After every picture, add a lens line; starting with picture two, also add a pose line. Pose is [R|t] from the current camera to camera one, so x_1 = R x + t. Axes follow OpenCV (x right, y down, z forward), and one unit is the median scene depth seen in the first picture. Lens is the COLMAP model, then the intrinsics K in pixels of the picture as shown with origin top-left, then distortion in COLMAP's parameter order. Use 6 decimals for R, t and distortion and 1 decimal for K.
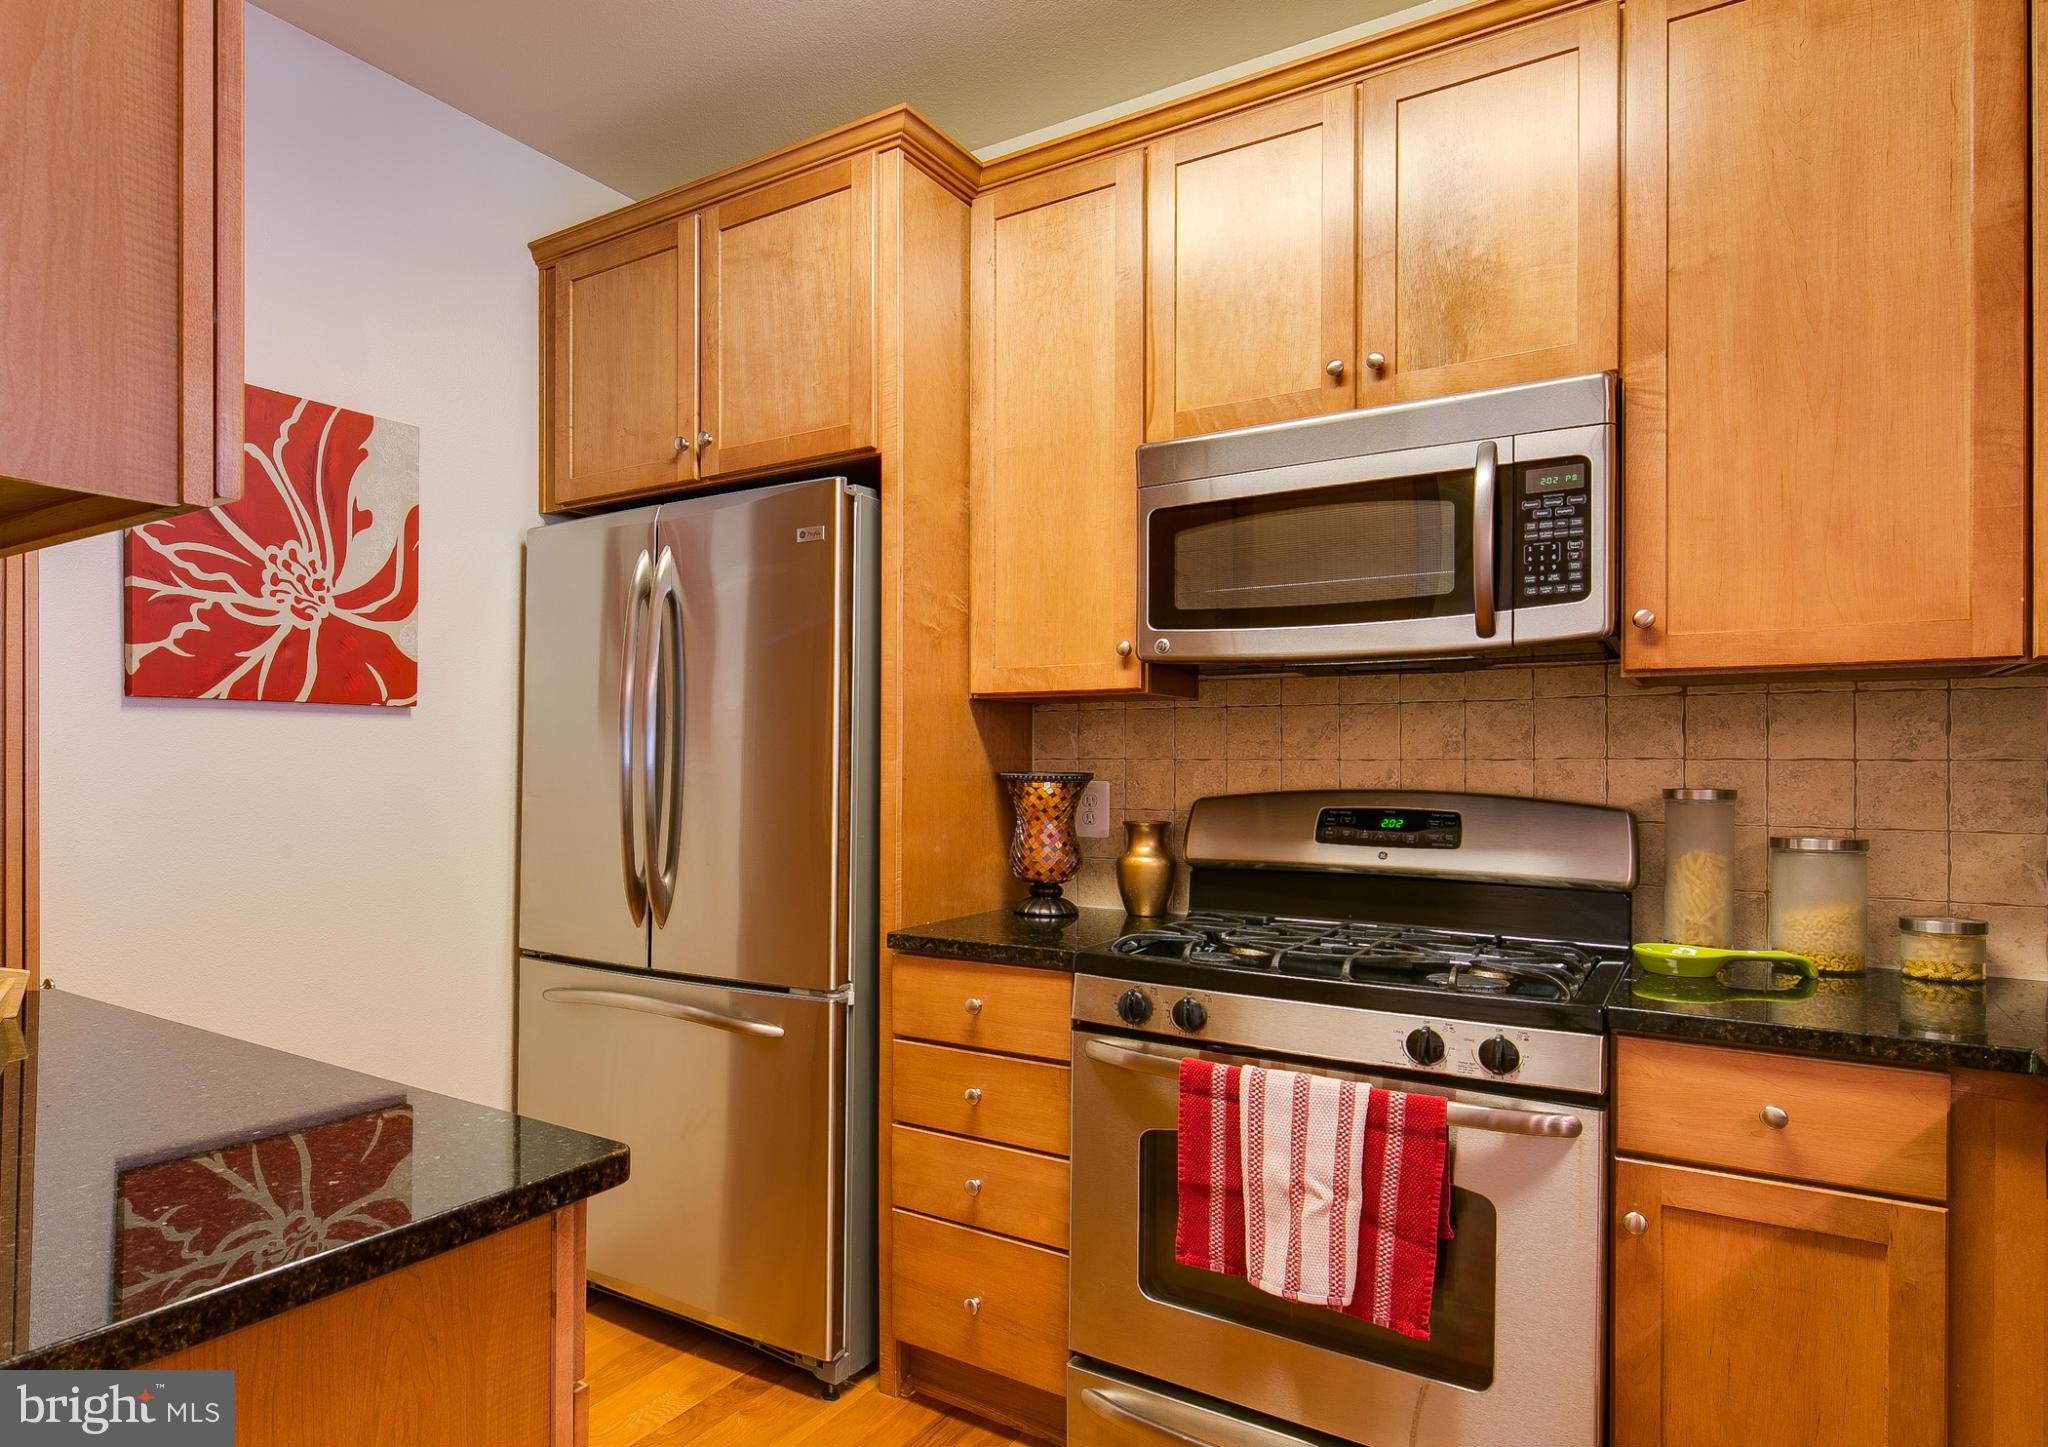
lens RADIAL K [[1245.8, 0, 779.6], [0, 1245.8, 760.9], [0, 0, 1]] dist [0.004315, 0.000376]
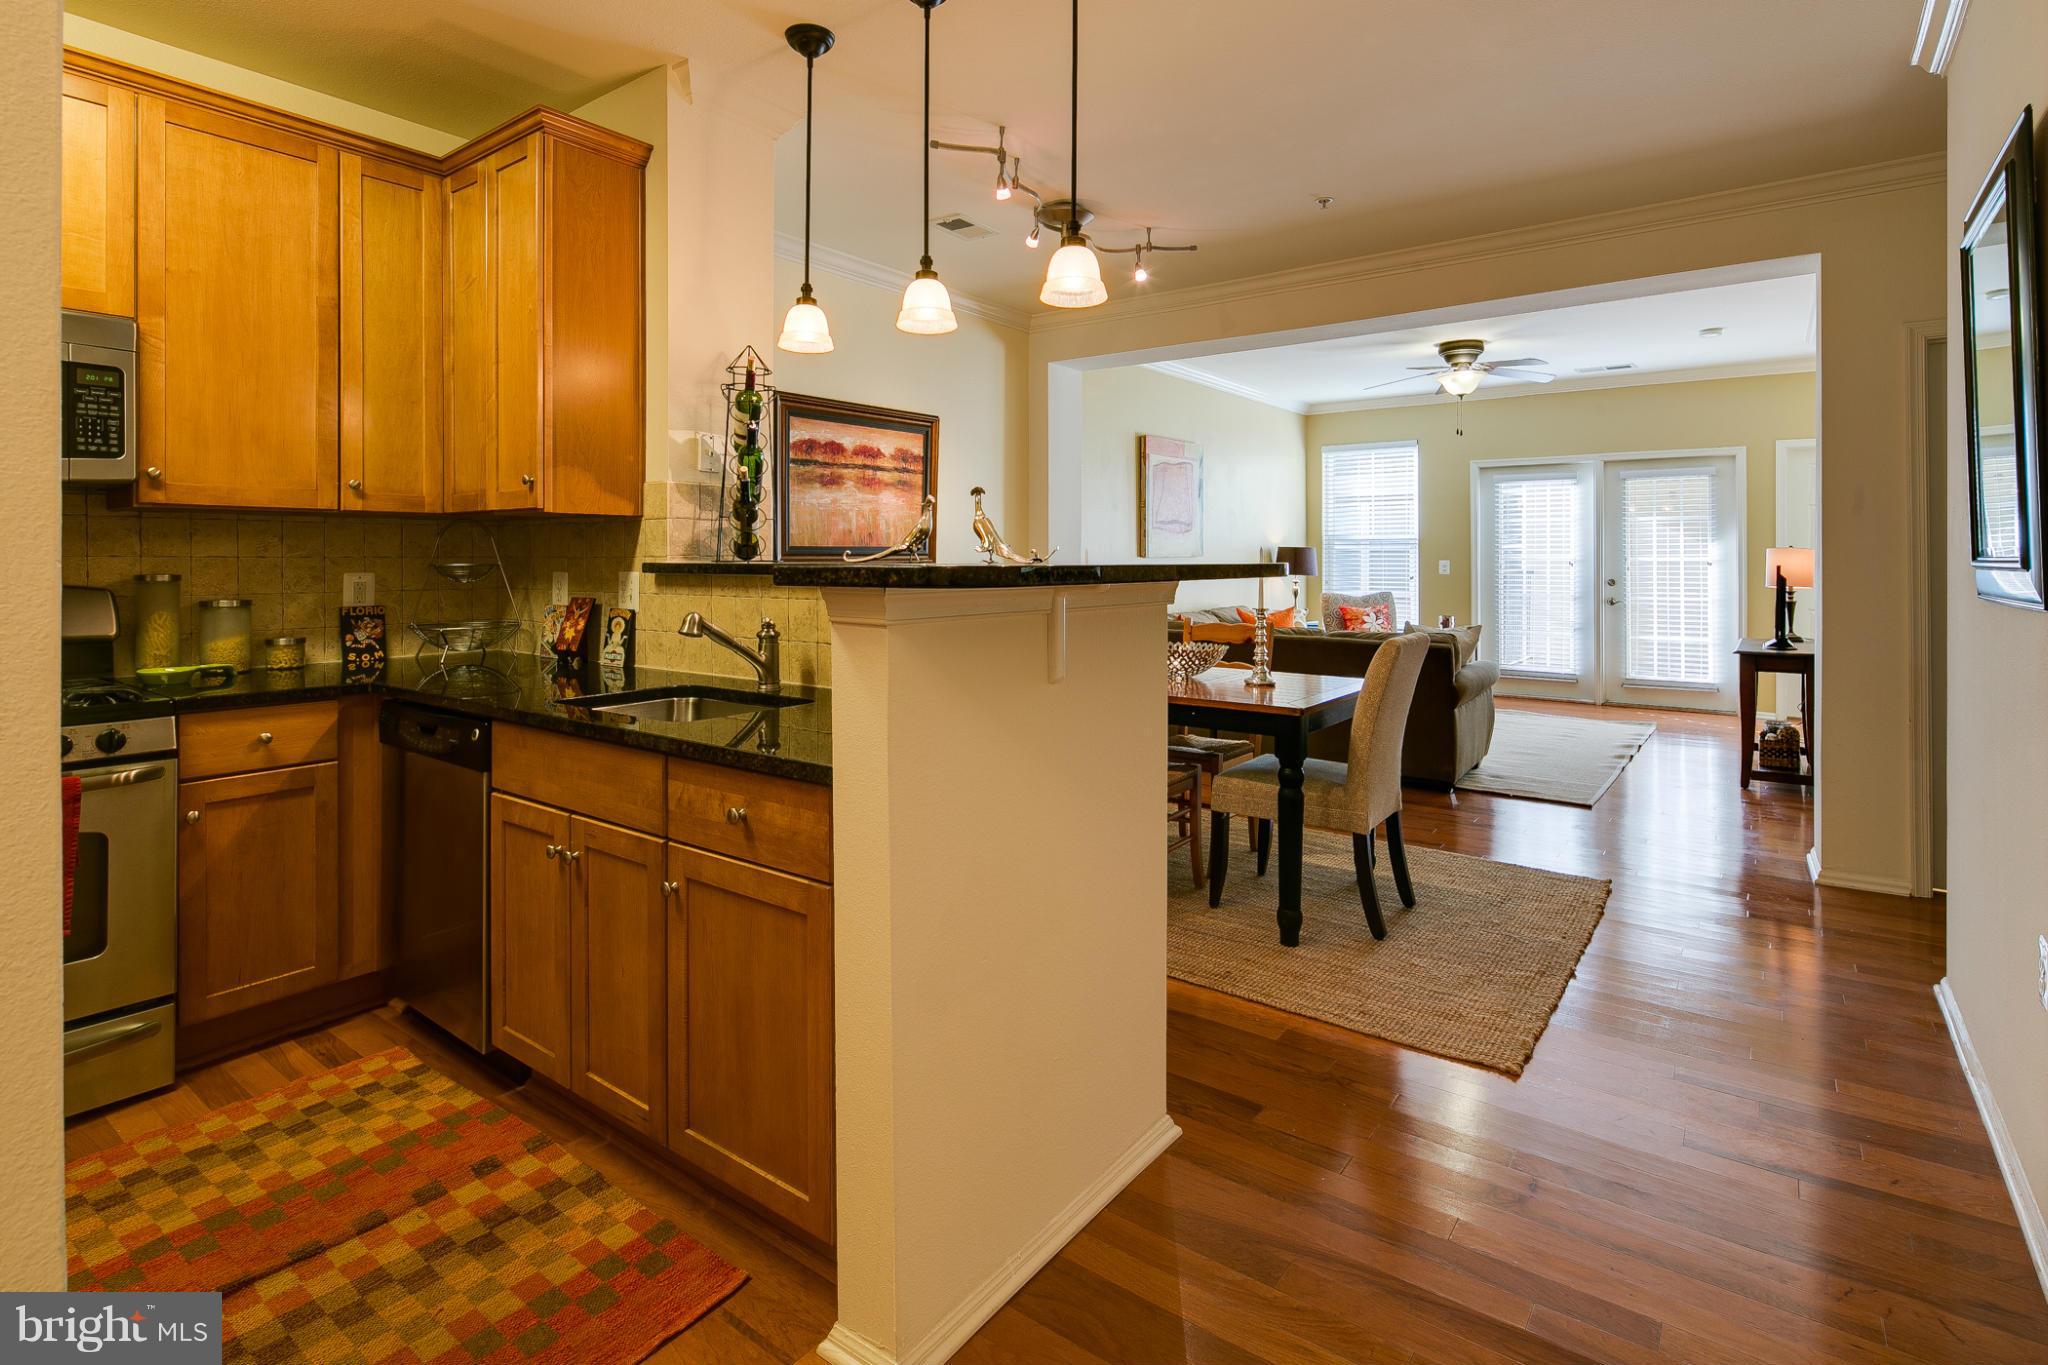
lens RADIAL K [[993.0, 0, 1018.9], [0, 993.0, 559.5], [0, 0, 1]] dist [-0.000792, -0.000714]
pose [[-0.007458, -0.004510, 0.999962, -0.510426], [0.000430, 0.999990, 0.004513, -0.002864], [-0.999972, 0.000464, -0.007456, -0.116262]]
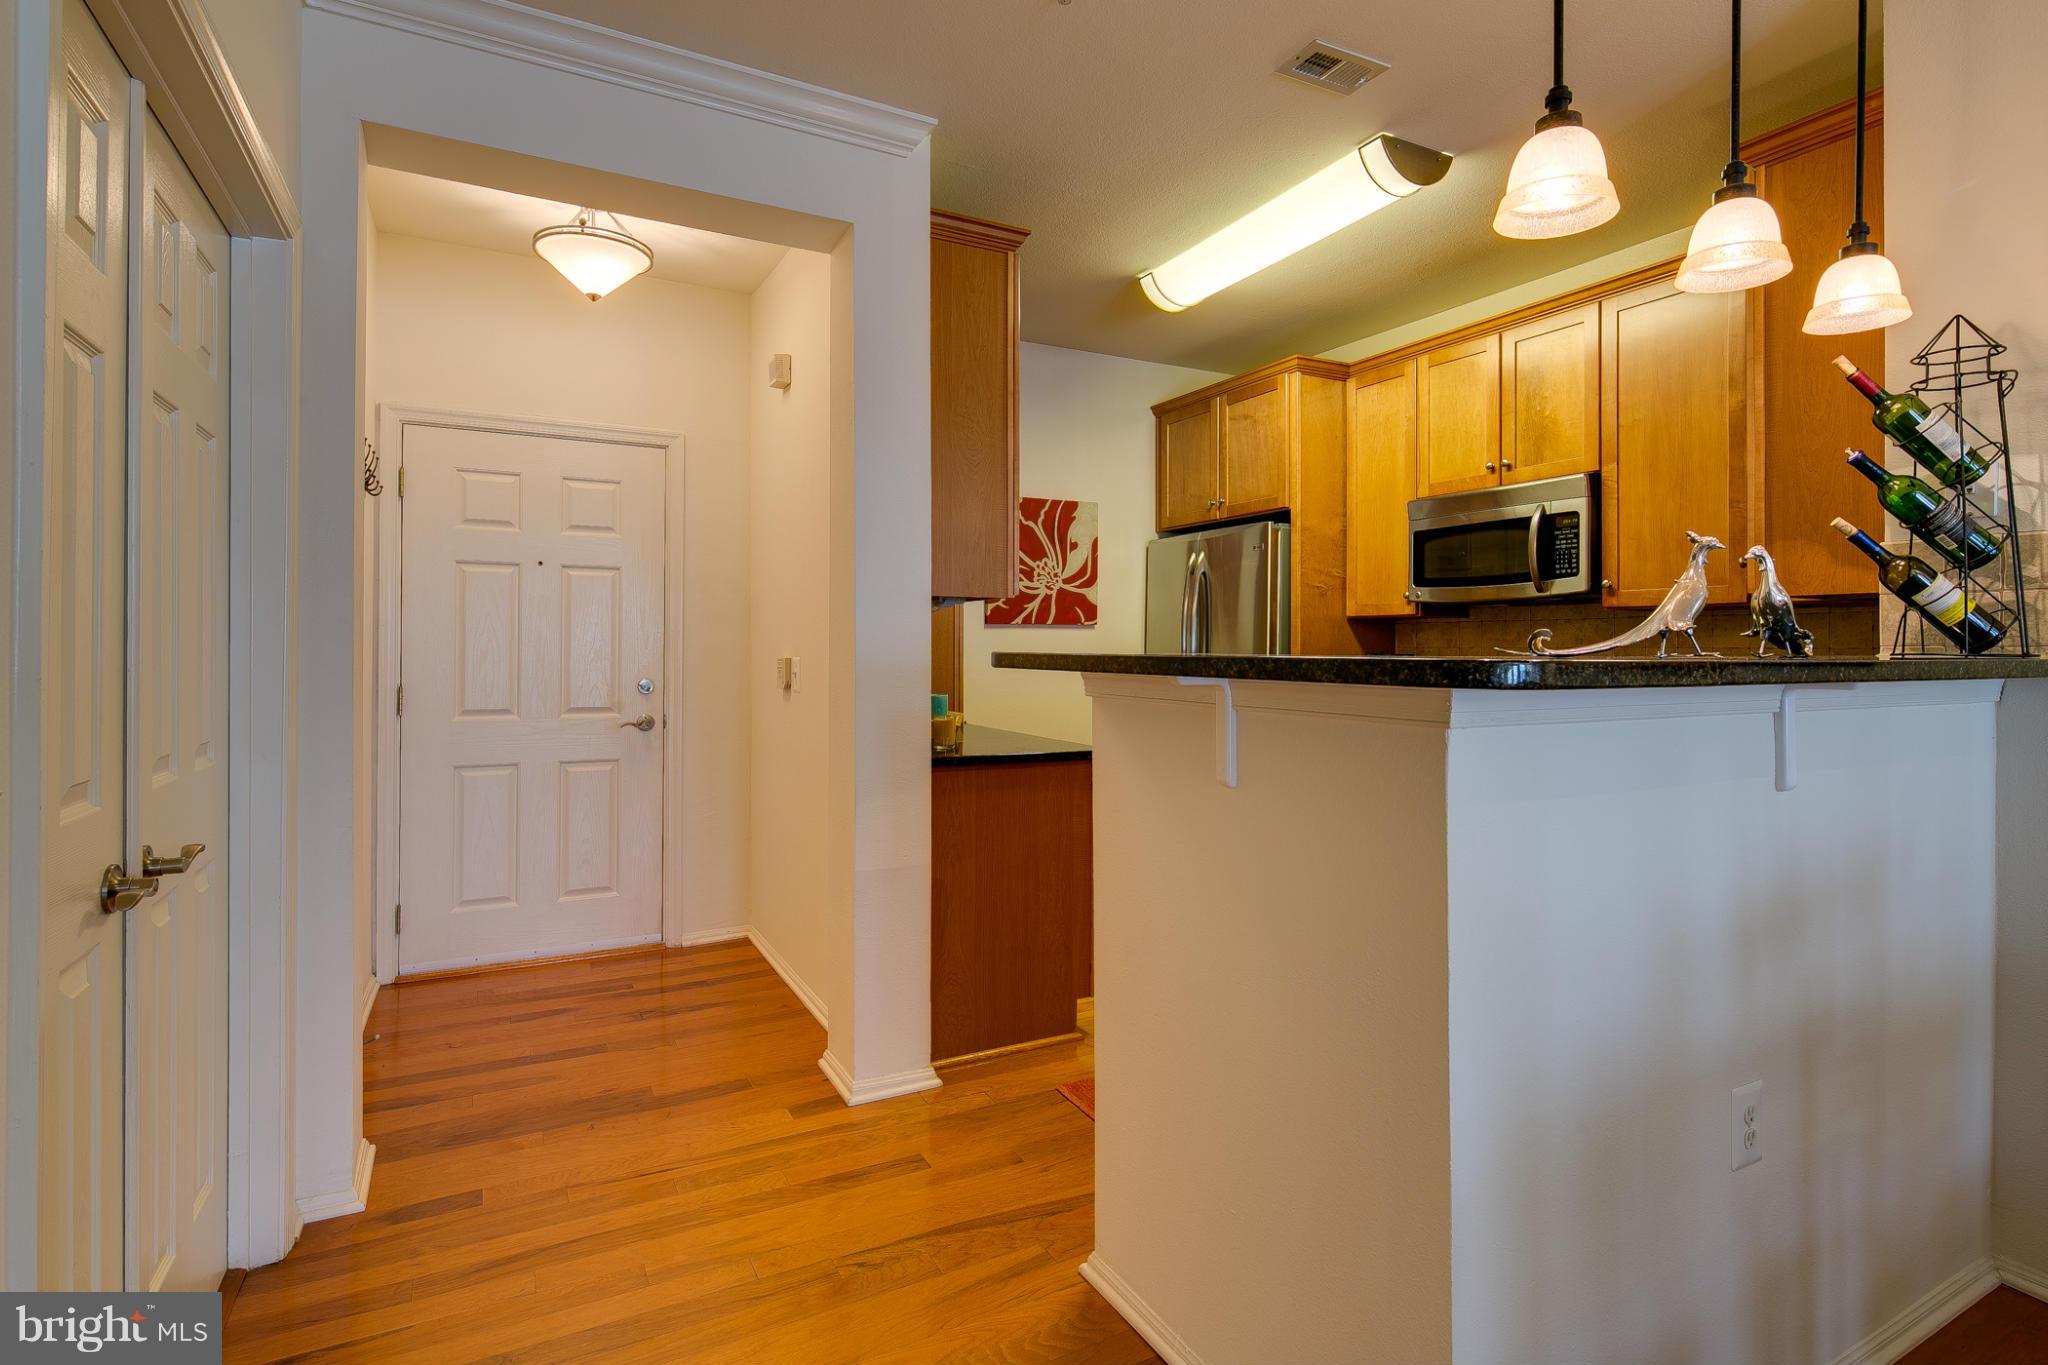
lens RADIAL K [[1000.3, 0, 1015.9], [0, 1000.3, 651.7], [0, 0, 1]] dist [-0.000017, -0.001590]
pose [[0.908559, 0.001384, -0.417754, 0.383803], [0.000266, 0.999992, 0.003891, -0.001522], [0.417756, -0.003646, 0.908552, -0.822361]]
